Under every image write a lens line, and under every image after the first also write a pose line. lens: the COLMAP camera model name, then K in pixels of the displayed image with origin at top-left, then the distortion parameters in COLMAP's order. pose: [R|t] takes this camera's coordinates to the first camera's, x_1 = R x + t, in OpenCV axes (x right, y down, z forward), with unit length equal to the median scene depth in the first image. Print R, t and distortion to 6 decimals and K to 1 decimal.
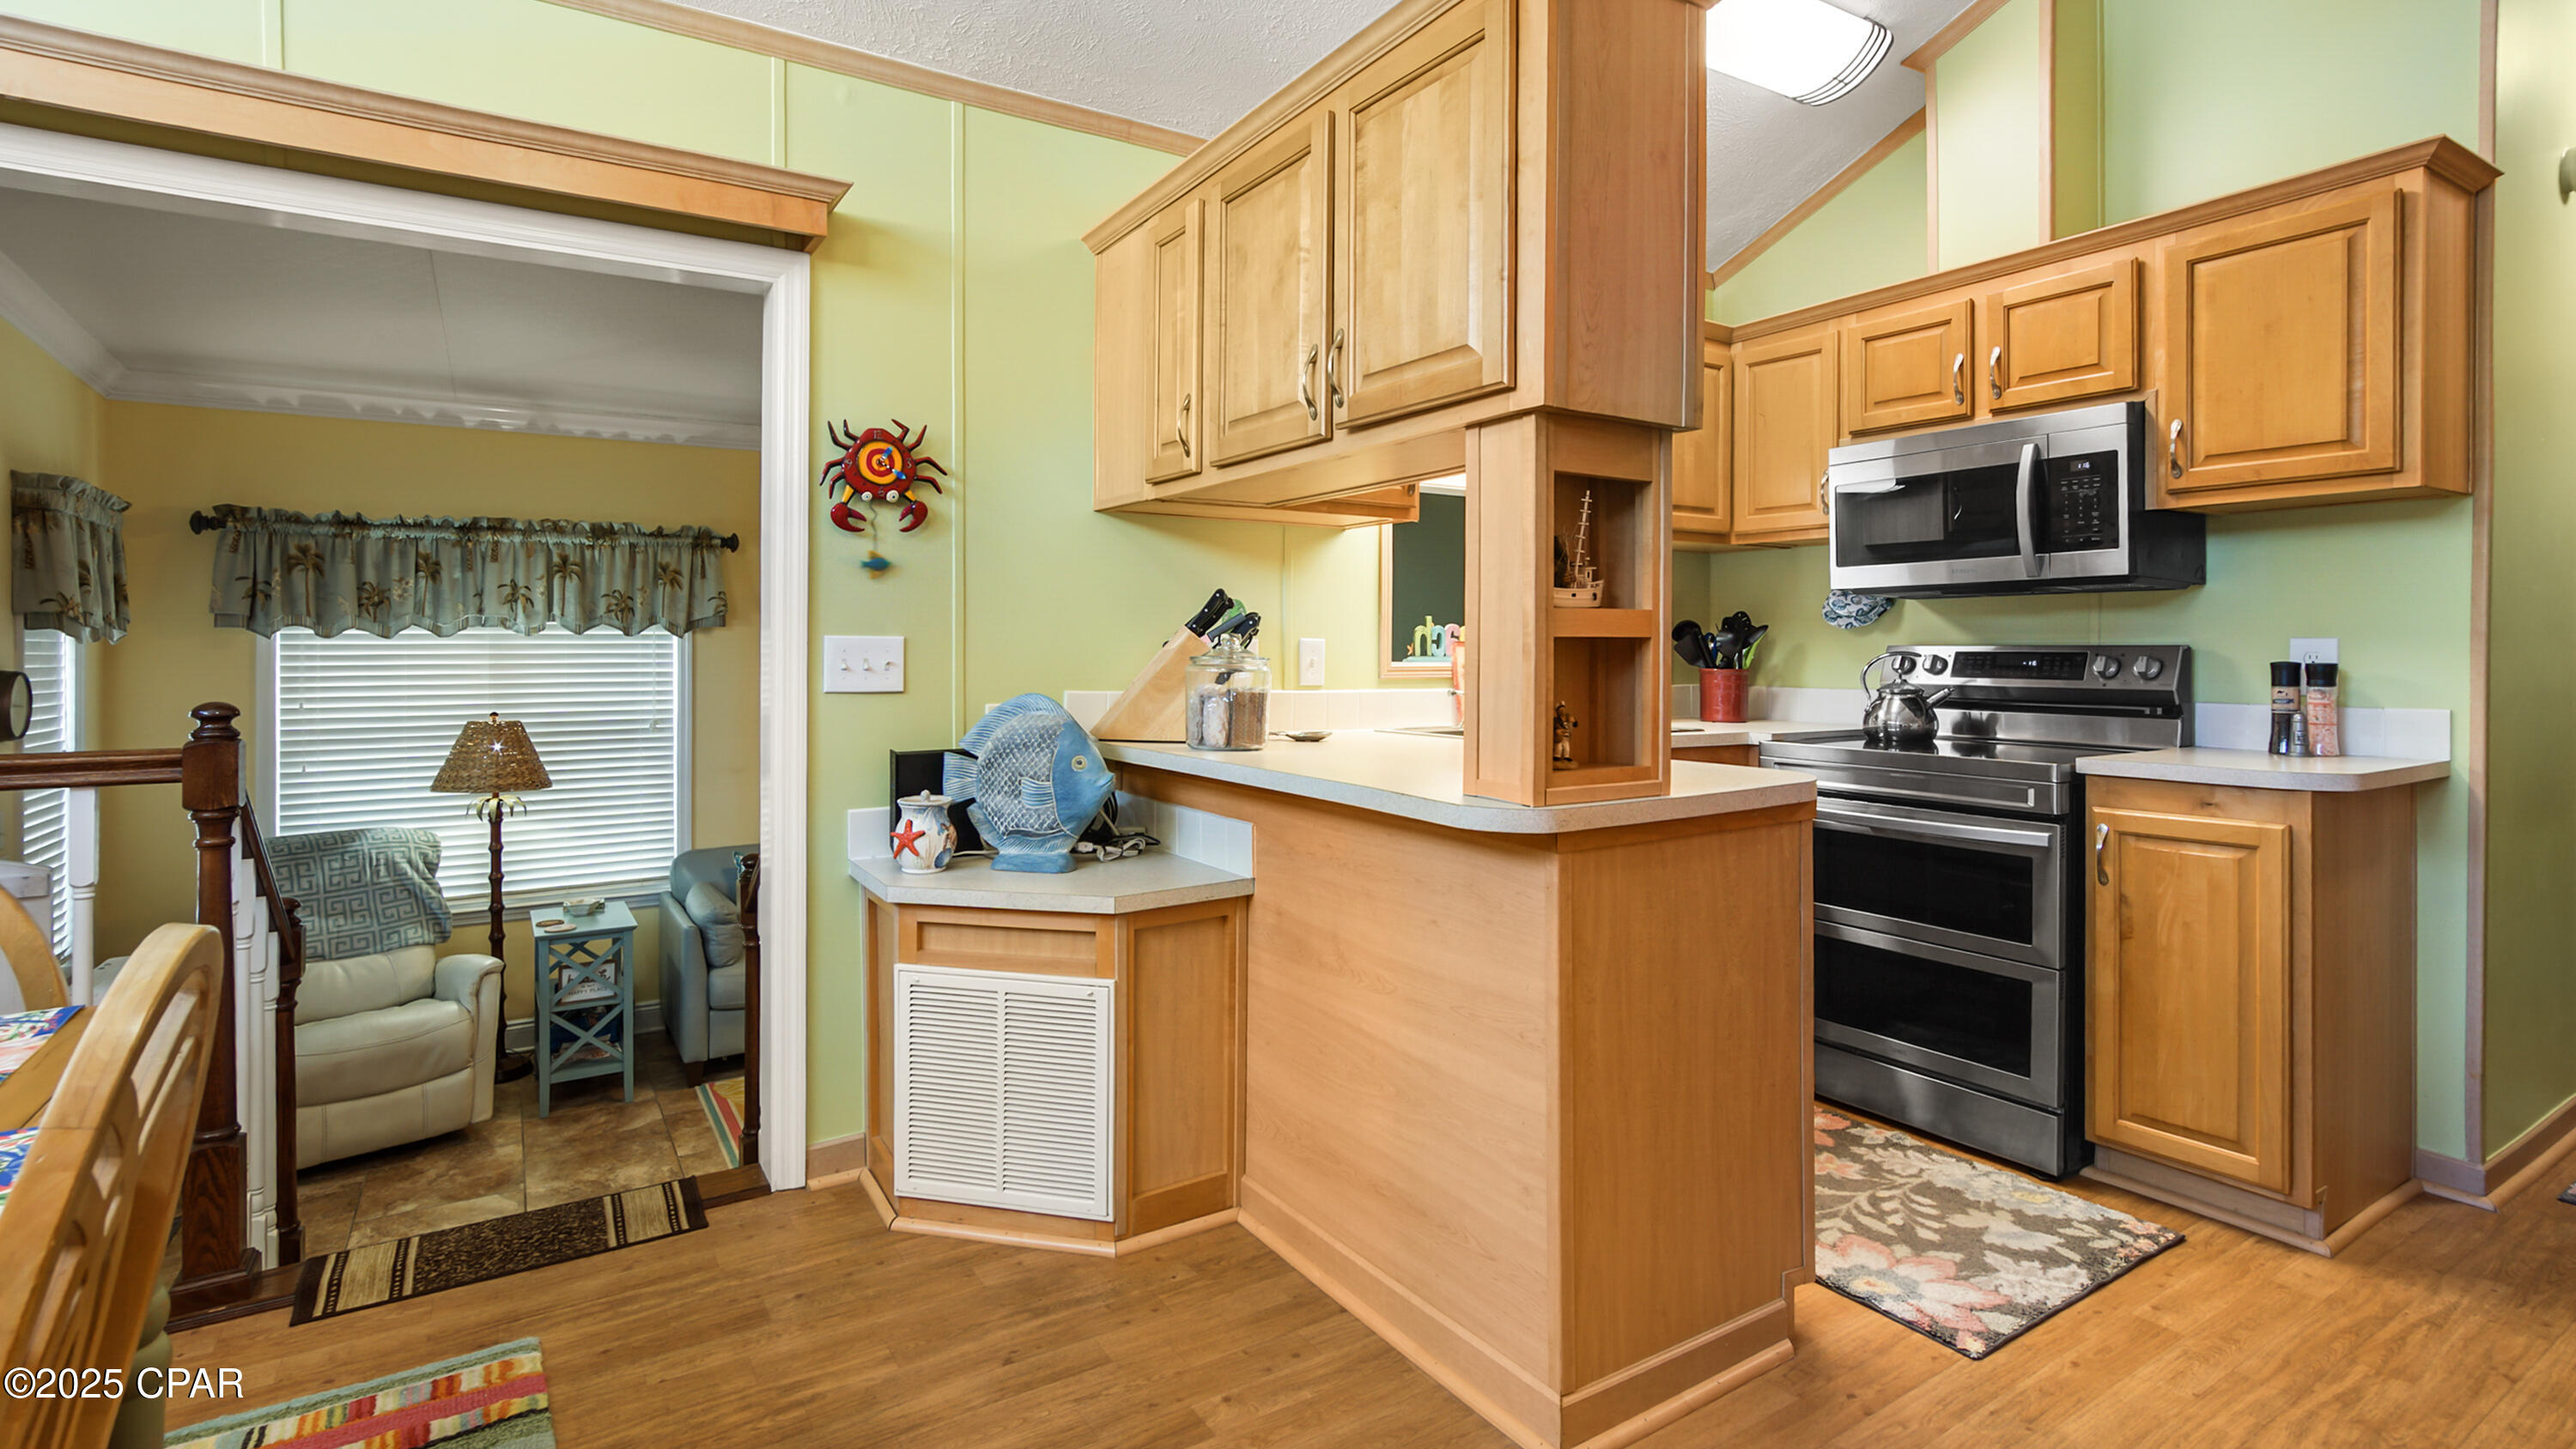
lens RADIAL K [[1256.0, 0, 1171.1], [0, 1256.0, 649.2], [0, 0, 1]] dist [-0.000383, -0.000738]
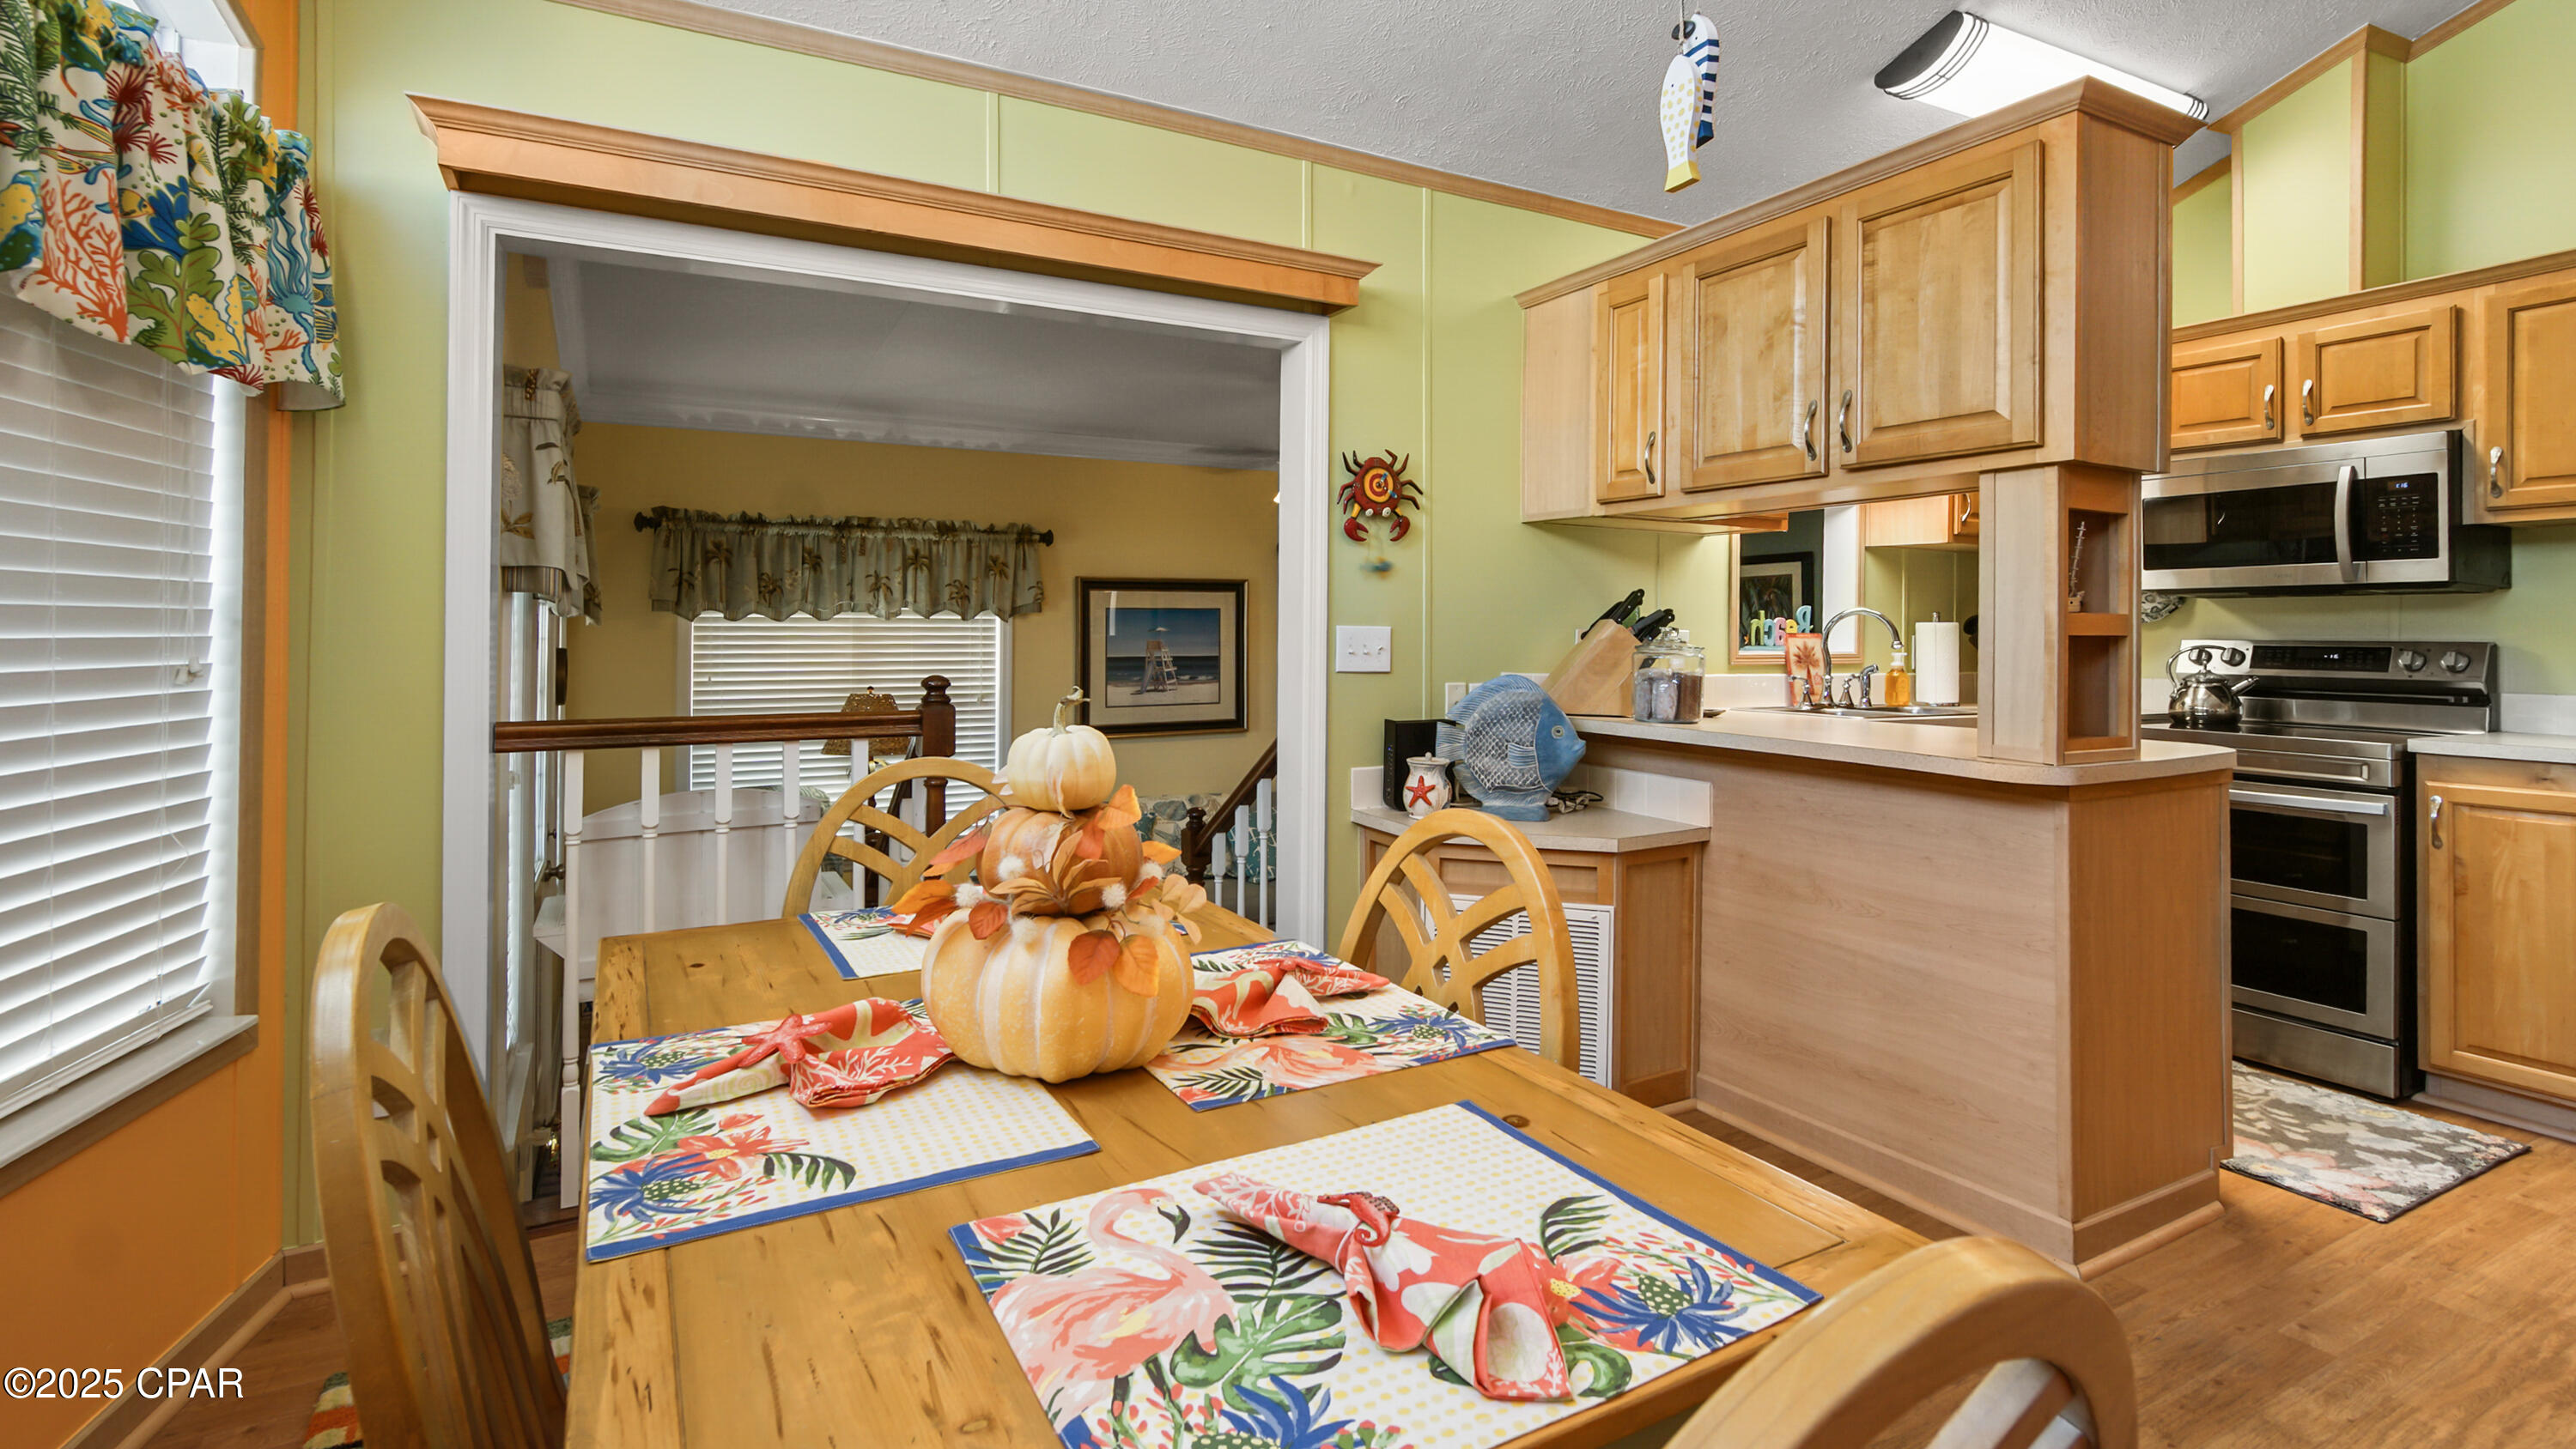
lens RADIAL K [[1262.9, 0, 1135.0], [0, 1262.9, 620.8], [0, 0, 1]] dist [-0.005222, 0.004822]
pose [[0.998014, 0.007147, -0.062587, -0.357514], [-0.007631, 0.999943, -0.007502, -0.004768], [0.062530, 0.007965, 0.998011, -0.225015]]
